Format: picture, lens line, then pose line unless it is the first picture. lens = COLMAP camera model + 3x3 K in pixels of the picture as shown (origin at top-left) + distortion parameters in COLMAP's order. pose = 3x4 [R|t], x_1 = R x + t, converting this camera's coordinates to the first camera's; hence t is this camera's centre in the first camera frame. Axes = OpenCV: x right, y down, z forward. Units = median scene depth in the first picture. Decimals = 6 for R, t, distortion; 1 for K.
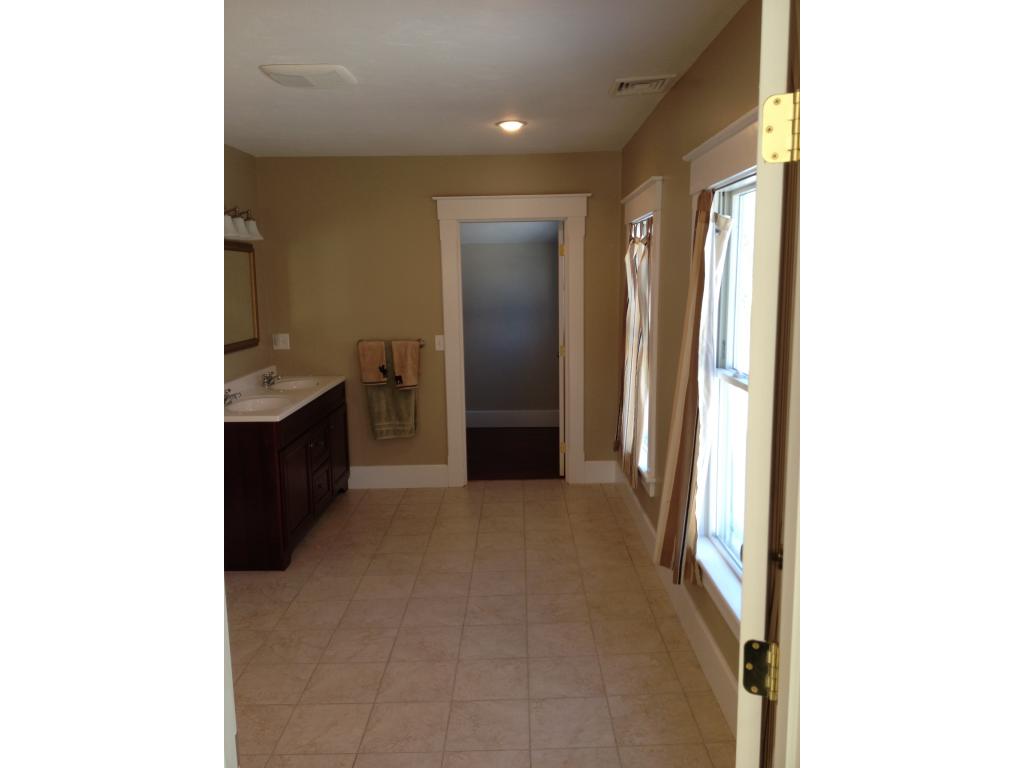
lens RADIAL K [[723.2, 0, 512.0], [0, 723.2, 384.0], [0, 0, 1]] dist [0.111640, -0.222902]
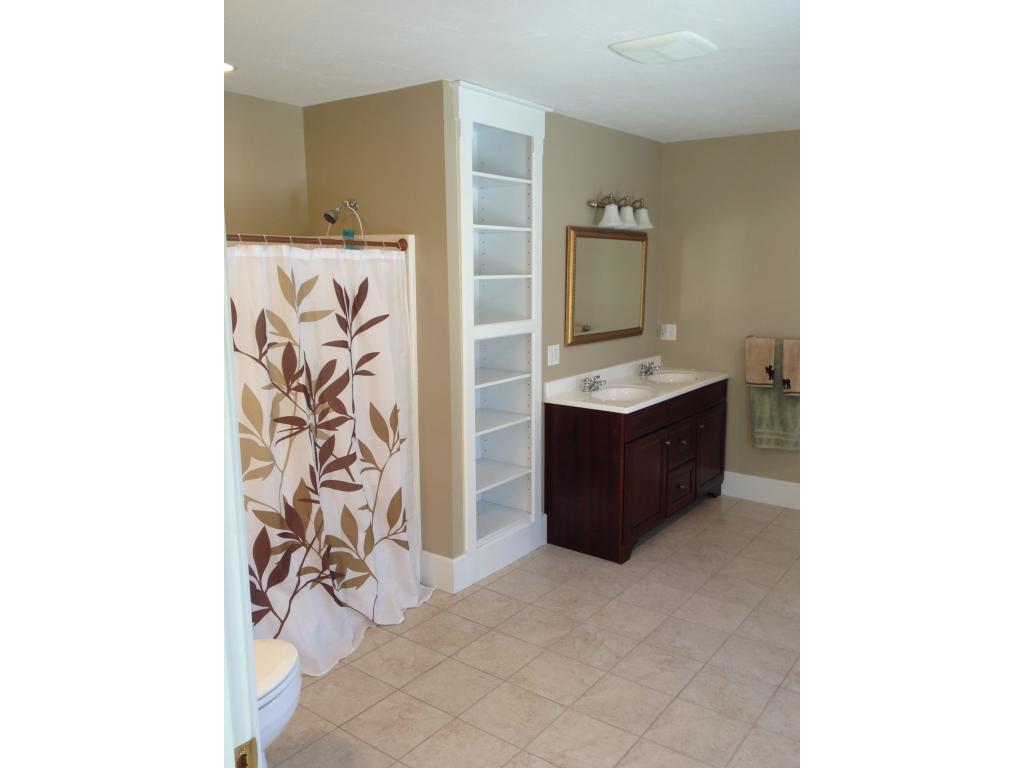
lens RADIAL K [[723.2, 0, 512.0], [0, 723.2, 384.0], [0, 0, 1]] dist [0.111640, -0.222902]
pose [[0.805643, 0.109127, -0.582263, 0.094488], [-0.098852, 0.993870, 0.049495, -0.017162], [0.584096, 0.017683, 0.811492, 0.091248]]
